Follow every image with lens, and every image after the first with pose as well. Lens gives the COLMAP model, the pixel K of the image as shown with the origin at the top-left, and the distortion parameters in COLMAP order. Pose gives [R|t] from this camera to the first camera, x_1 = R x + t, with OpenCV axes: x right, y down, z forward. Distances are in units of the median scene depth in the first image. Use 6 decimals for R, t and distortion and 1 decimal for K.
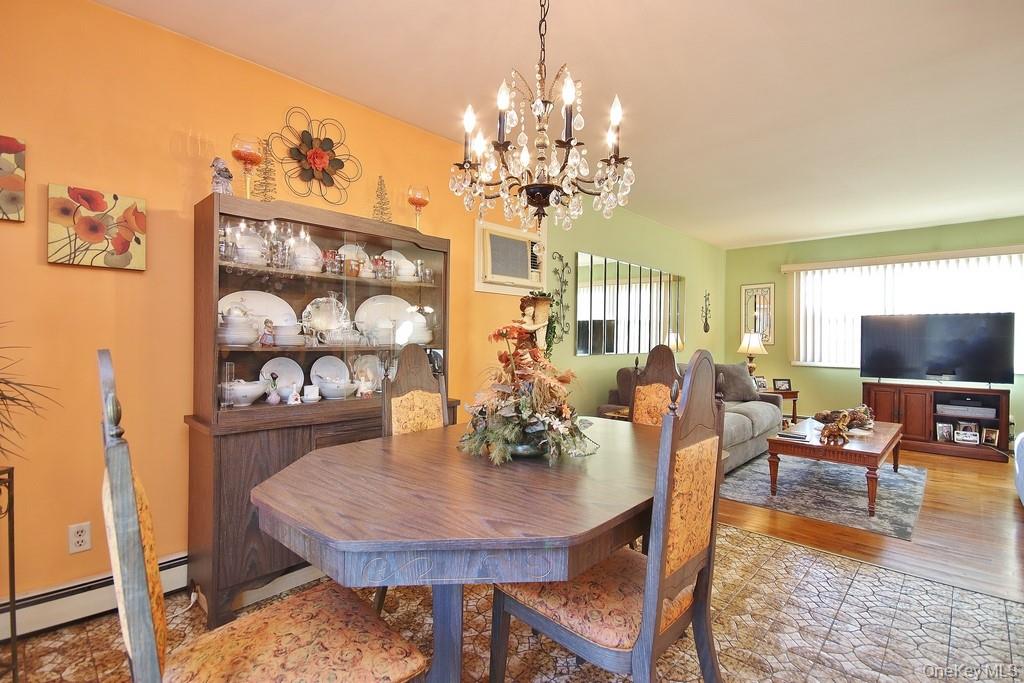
lens RADIAL K [[471.6, 0, 512.0], [0, 471.6, 344.1], [0, 0, 1]] dist [0.021706, -0.018532]
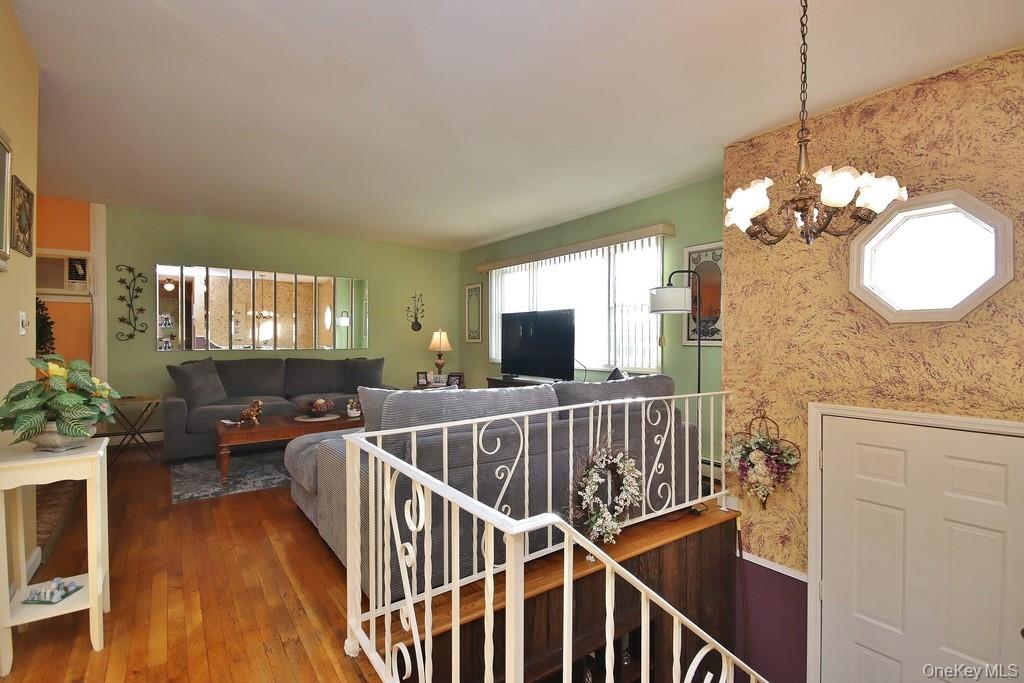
lens RADIAL K [[471.6, 0, 512.0], [0, 471.6, 344.1], [0, 0, 1]] dist [0.021706, -0.018532]
pose [[0.983873, -0.001414, -0.178862, 1.109930], [0.001282, 0.999999, -0.000849, 0.008379], [0.178863, 0.000606, 0.983874, -0.014230]]
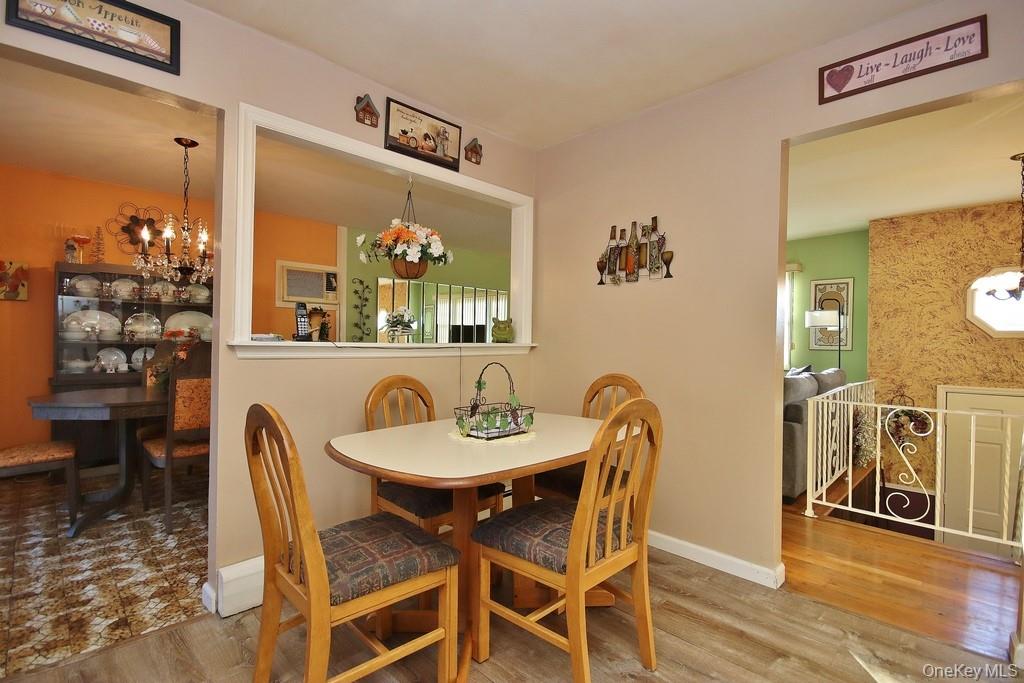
lens RADIAL K [[471.6, 0, 512.0], [0, 471.6, 344.1], [0, 0, 1]] dist [0.021706, -0.018532]
pose [[0.999727, 0.005853, -0.022627, 0.513477], [-0.005998, 0.999962, -0.006357, 0.008674], [0.022589, 0.006491, 0.999724, -0.358475]]
